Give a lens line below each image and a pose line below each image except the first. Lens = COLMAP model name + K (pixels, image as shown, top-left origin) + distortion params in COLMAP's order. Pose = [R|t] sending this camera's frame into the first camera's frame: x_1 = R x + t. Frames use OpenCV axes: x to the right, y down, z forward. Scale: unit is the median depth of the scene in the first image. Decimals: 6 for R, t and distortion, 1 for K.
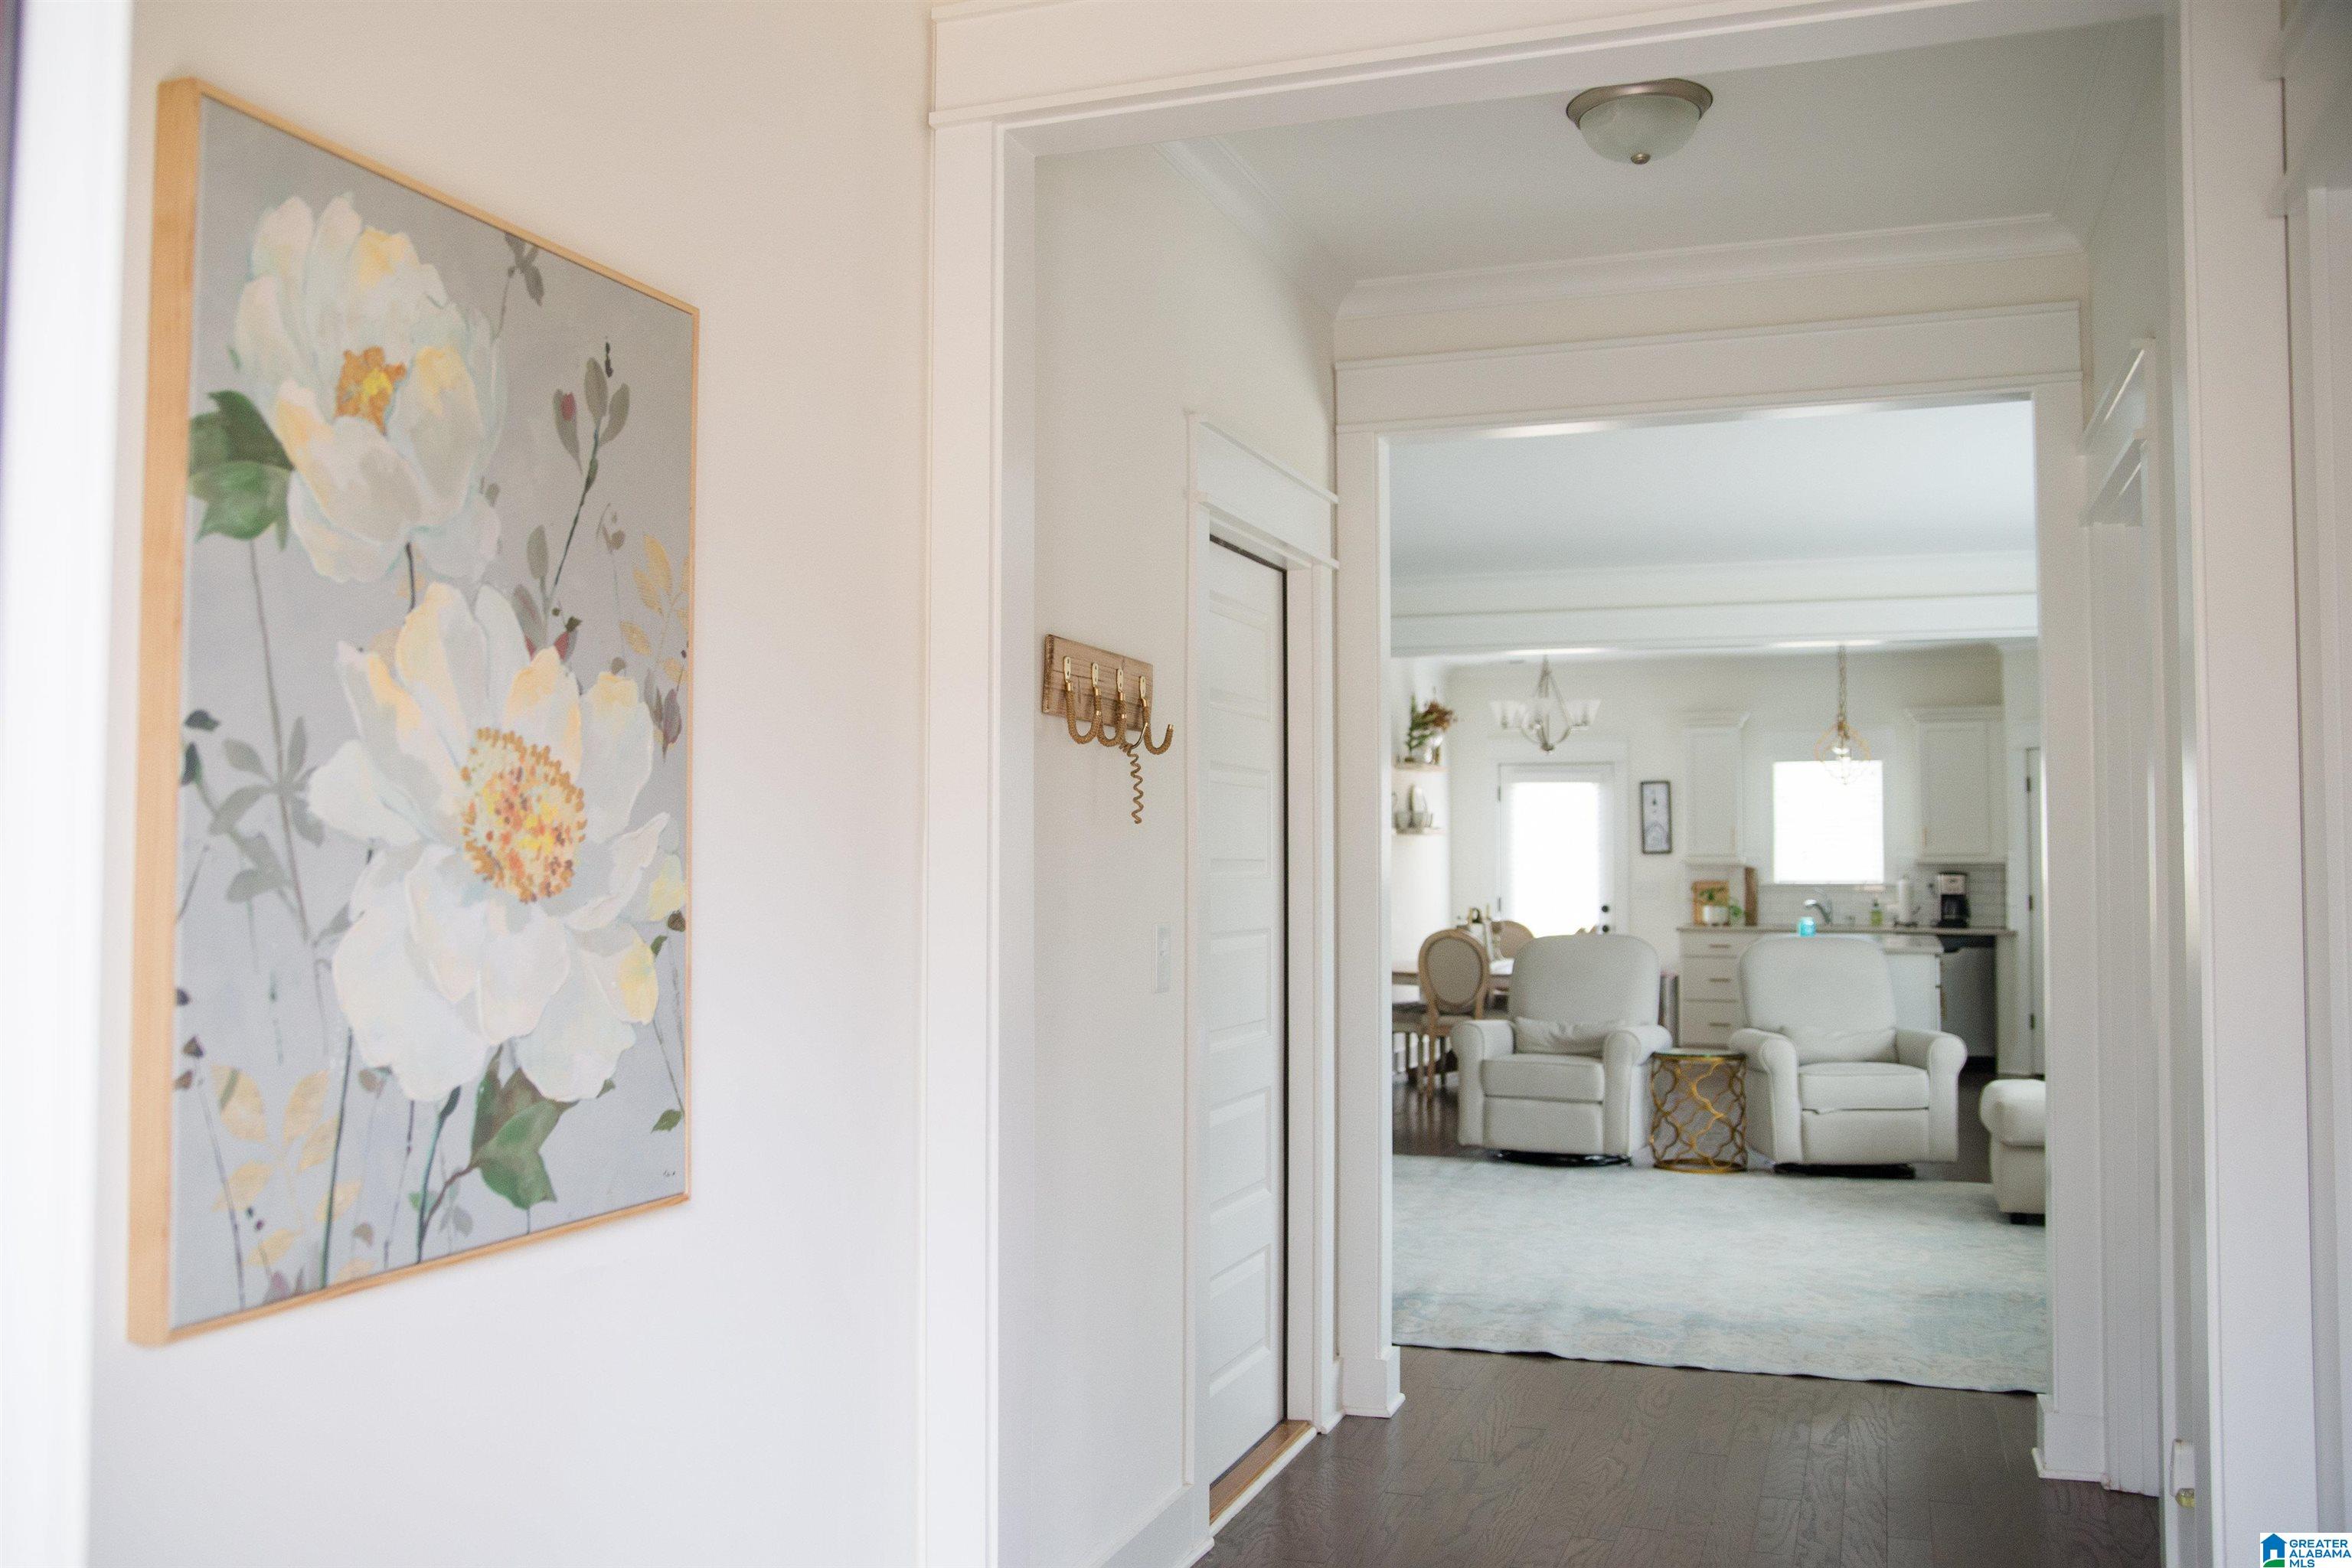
lens RADIAL K [[1887.1, 0, 1170.5], [0, 1887.1, 781.2], [0, 0, 1]] dist [-0.106315, 0.061529]
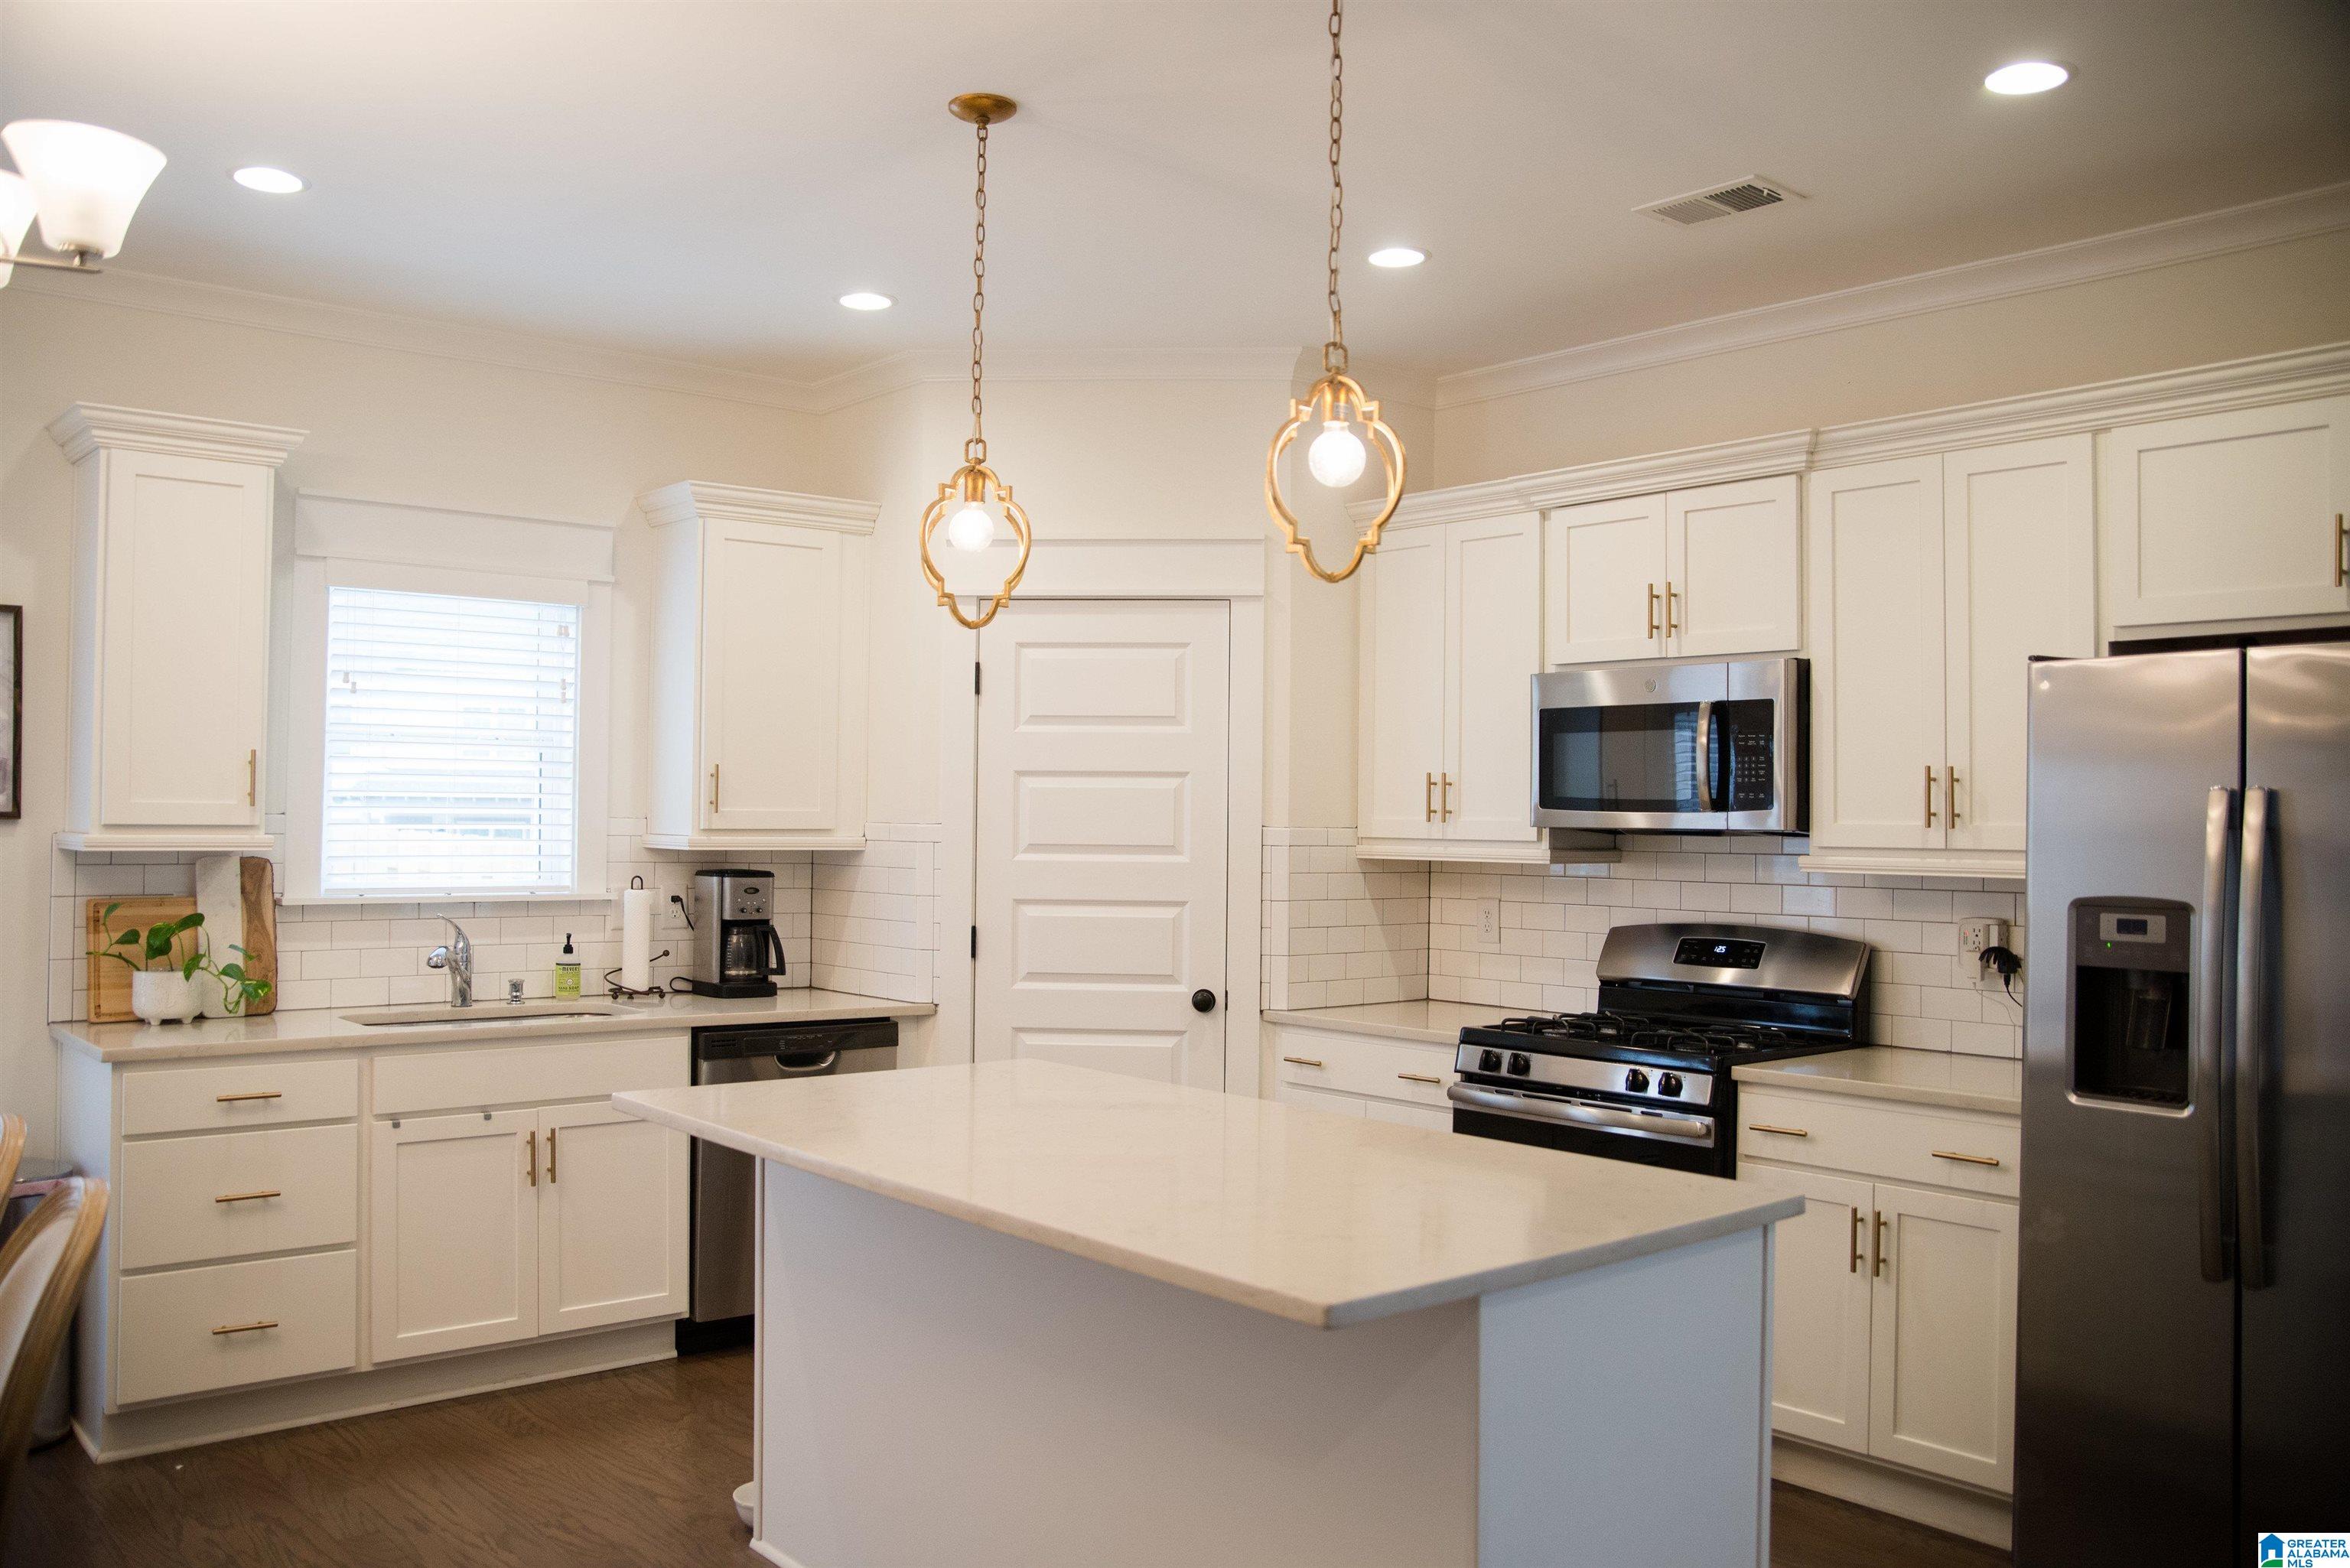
lens RADIAL K [[1885.4, 0, 1194.9], [0, 1885.4, 775.4], [0, 0, 1]] dist [-0.106315, 0.061529]
pose [[0.470404, 0.023396, 0.882141, 0.075532], [-0.048936, 0.998802, -0.000395, 0.020490], [-0.881094, -0.042983, 0.470985, 0.667310]]
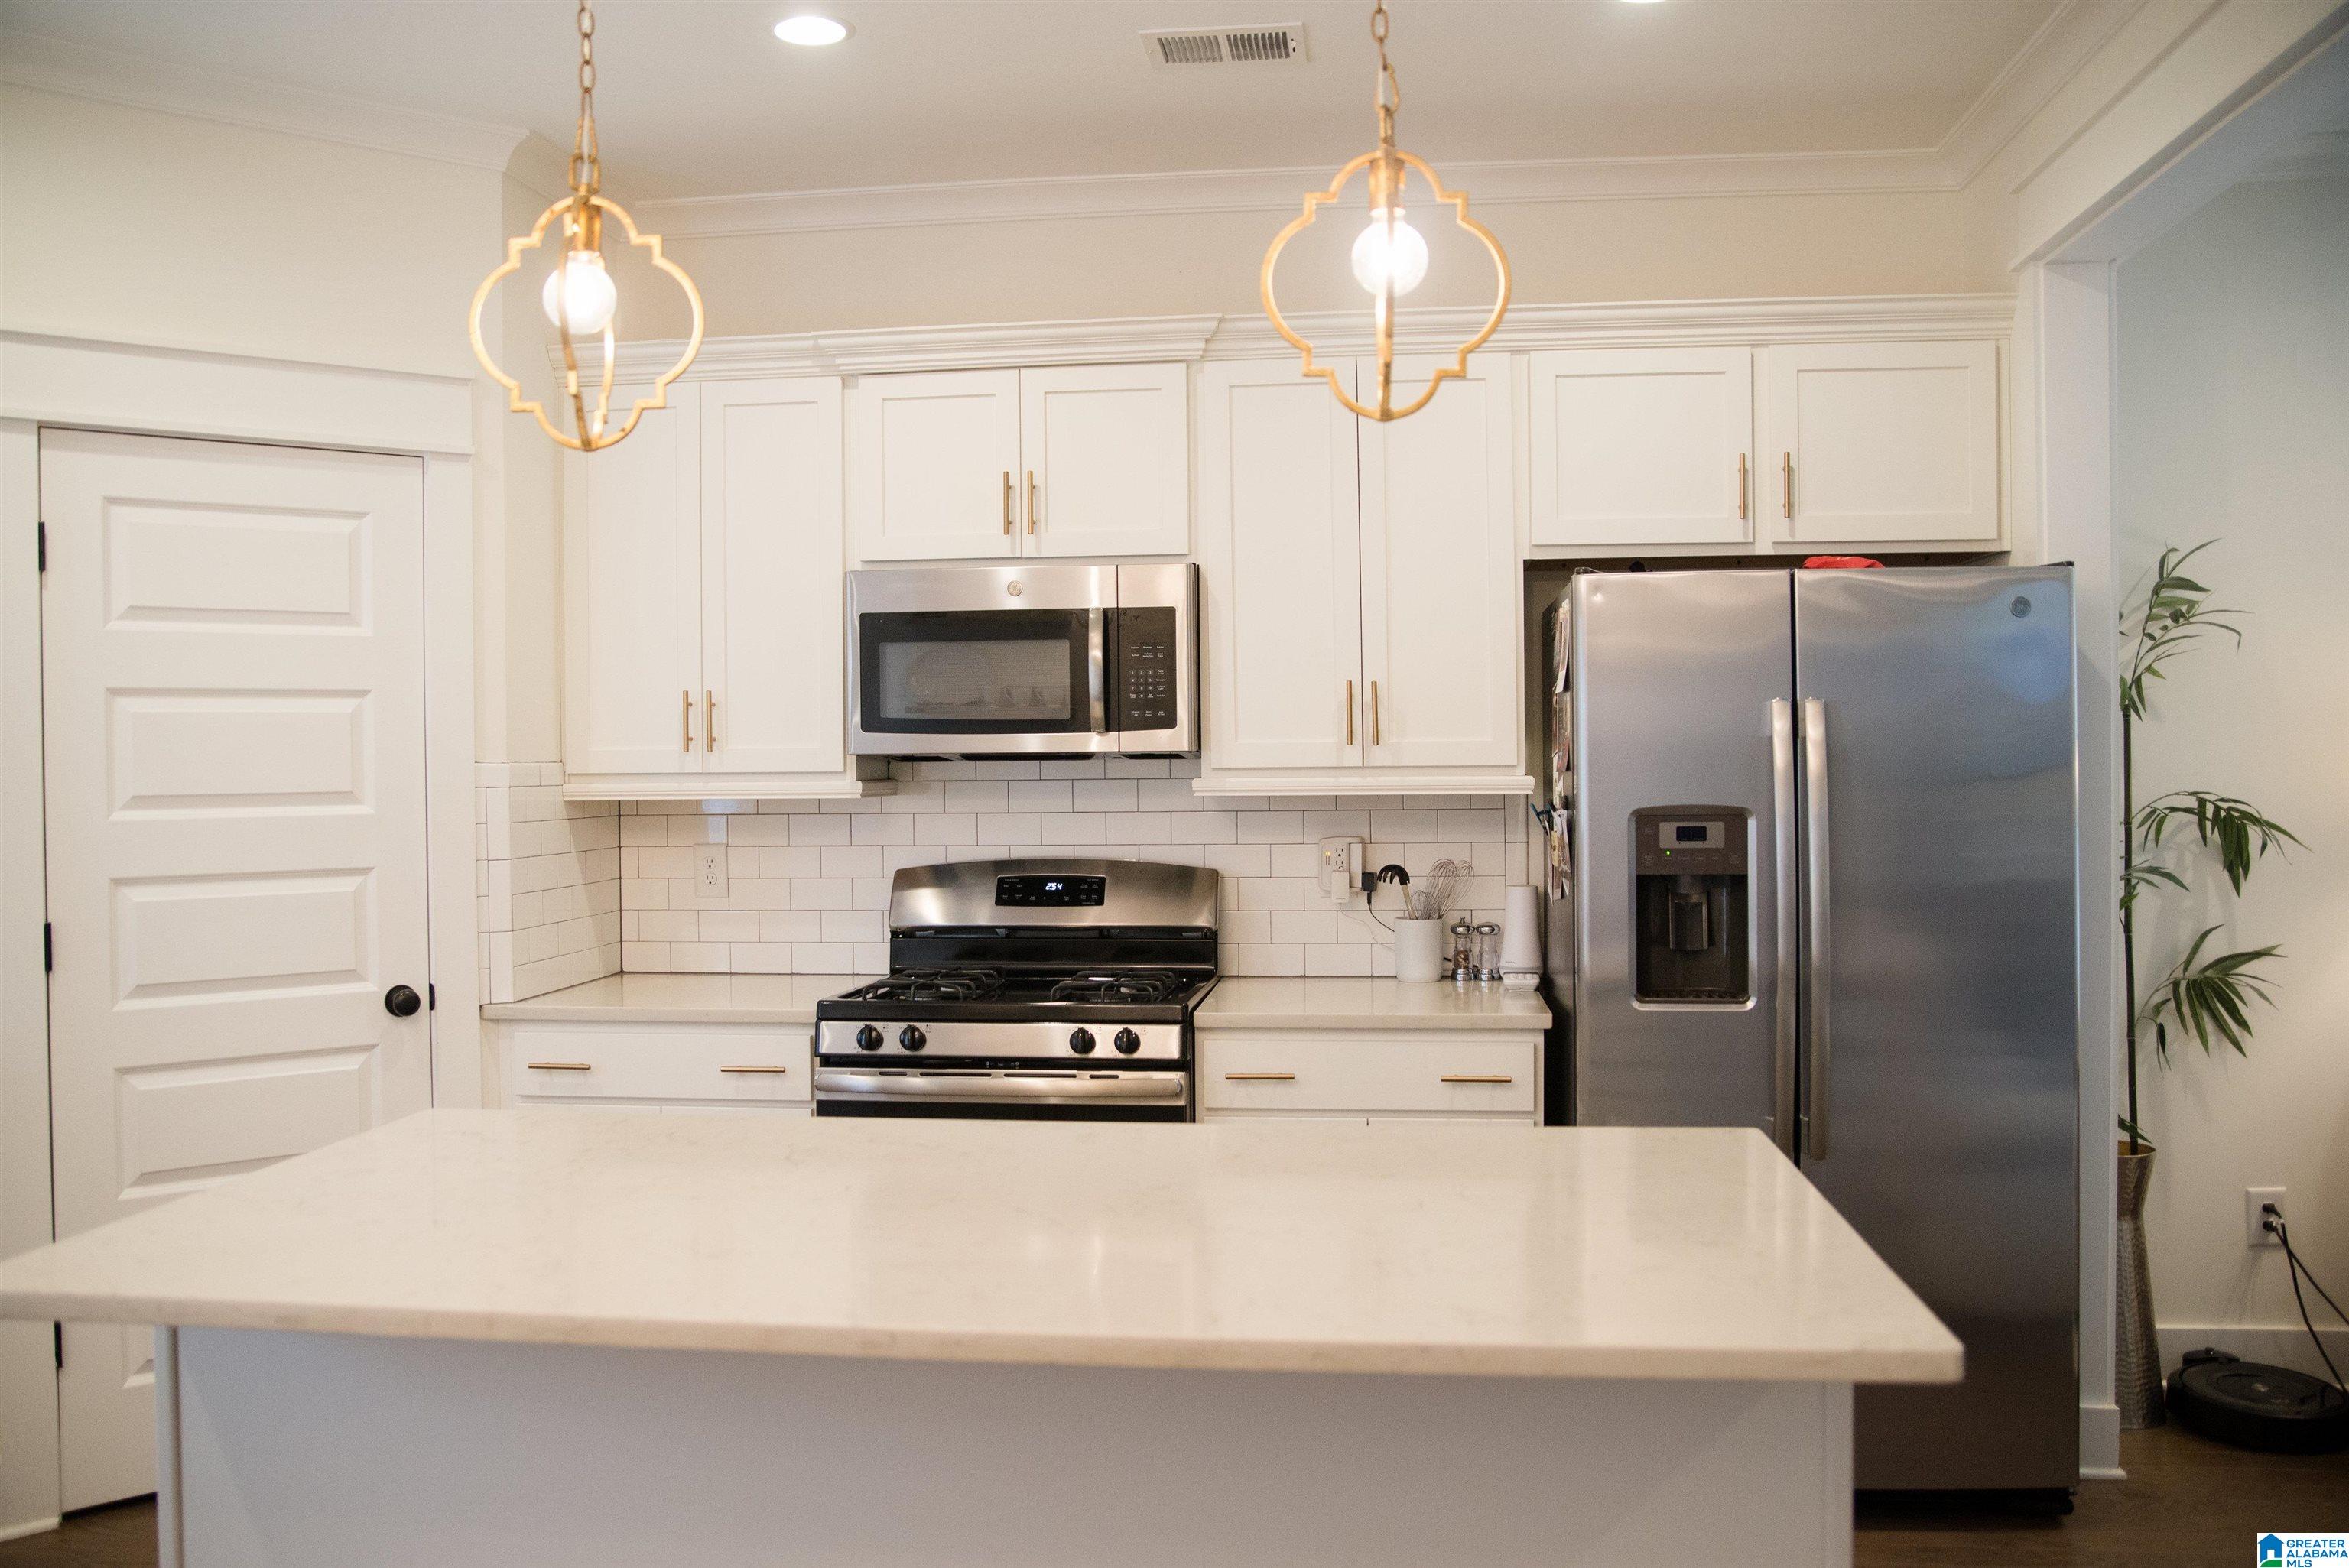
lens RADIAL K [[1884.6, 0, 1169.3], [0, 1884.6, 787.8], [0, 0, 1]] dist [-0.106315, 0.061529]
pose [[-0.249523, -0.015412, 0.968246, 0.122237], [-0.032618, 0.999440, 0.007503, 0.028960], [-0.967819, -0.029710, -0.249885, 0.814084]]
